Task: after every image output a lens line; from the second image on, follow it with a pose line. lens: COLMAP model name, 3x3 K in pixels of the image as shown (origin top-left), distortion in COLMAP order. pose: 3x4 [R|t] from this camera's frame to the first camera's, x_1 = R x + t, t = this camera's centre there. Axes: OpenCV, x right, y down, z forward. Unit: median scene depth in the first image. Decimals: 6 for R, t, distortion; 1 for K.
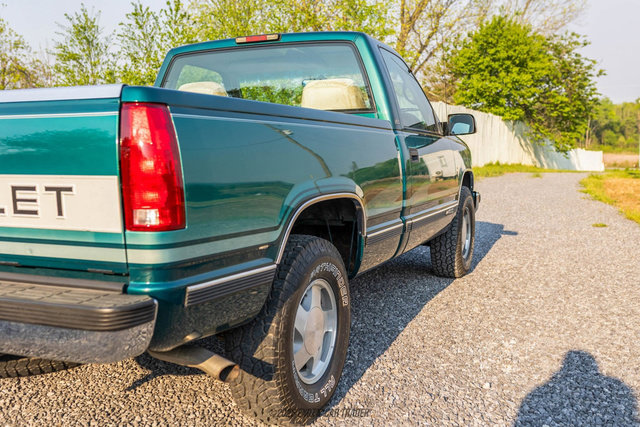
lens RADIAL K [[648.9, 0, 348.9], [0, 648.9, 195.4], [0, 0, 1]] dist [-0.005296, 0.000971]
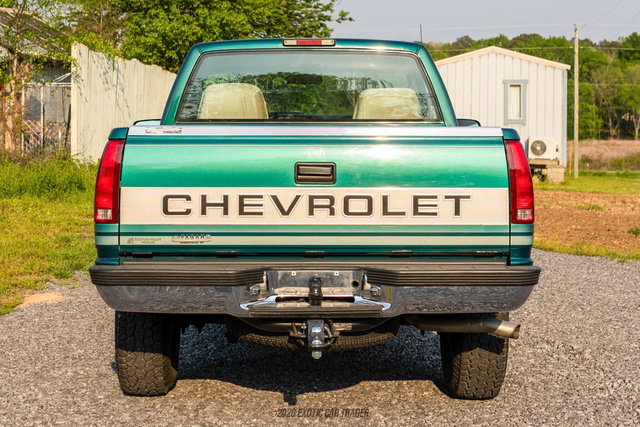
lens RADIAL K [[1179.3, 0, 320.0], [0, 1179.3, 213.5], [0, 0, 1]] dist [-0.001723, 0.086794]
pose [[0.926386, -0.019967, 0.376045, -1.124142], [0.020157, 0.999791, 0.003431, 0.007645], [-0.376035, 0.004402, 0.926595, -0.867716]]
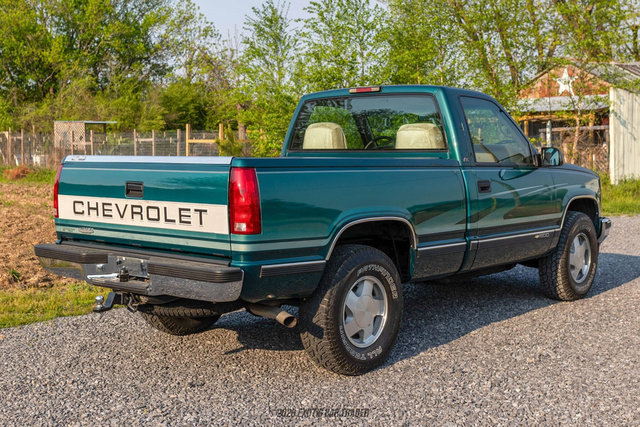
lens RADIAL K [[872.5, 0, 321.7], [0, 872.5, 165.3], [0, 0, 1]] dist [0.038066, 0.016841]
pose [[0.943427, 0.012689, -0.331338, 0.479168], [-0.029907, 0.998451, -0.046920, -0.021519], [0.330229, 0.054175, 0.942345, -0.851838]]
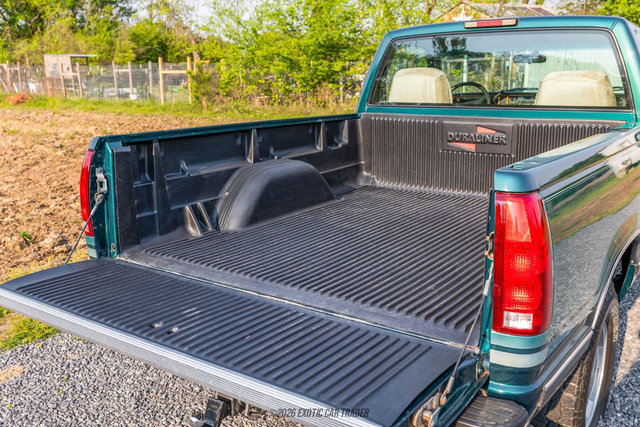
lens RADIAL K [[613.8, 0, 317.8], [0, 613.8, 211.7], [0, 0, 1]] dist [0.001535, 0.002915]
pose [[0.974888, 0.046748, -0.217732, -0.251729], [-0.012952, 0.987966, 0.154130, -0.152136], [0.222317, -0.147440, 0.963762, 0.083683]]
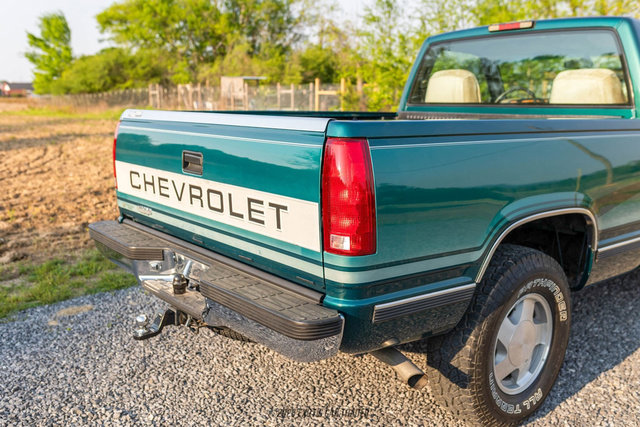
lens RADIAL K [[613.8, 0, 317.8], [0, 613.8, 211.7], [0, 0, 1]] dist [0.001535, 0.002915]
pose [[0.879178, 0.098372, -0.466228, 0.087800], [-0.046097, 0.991427, 0.122261, -0.090573], [0.474258, -0.085998, 0.876176, 0.037797]]
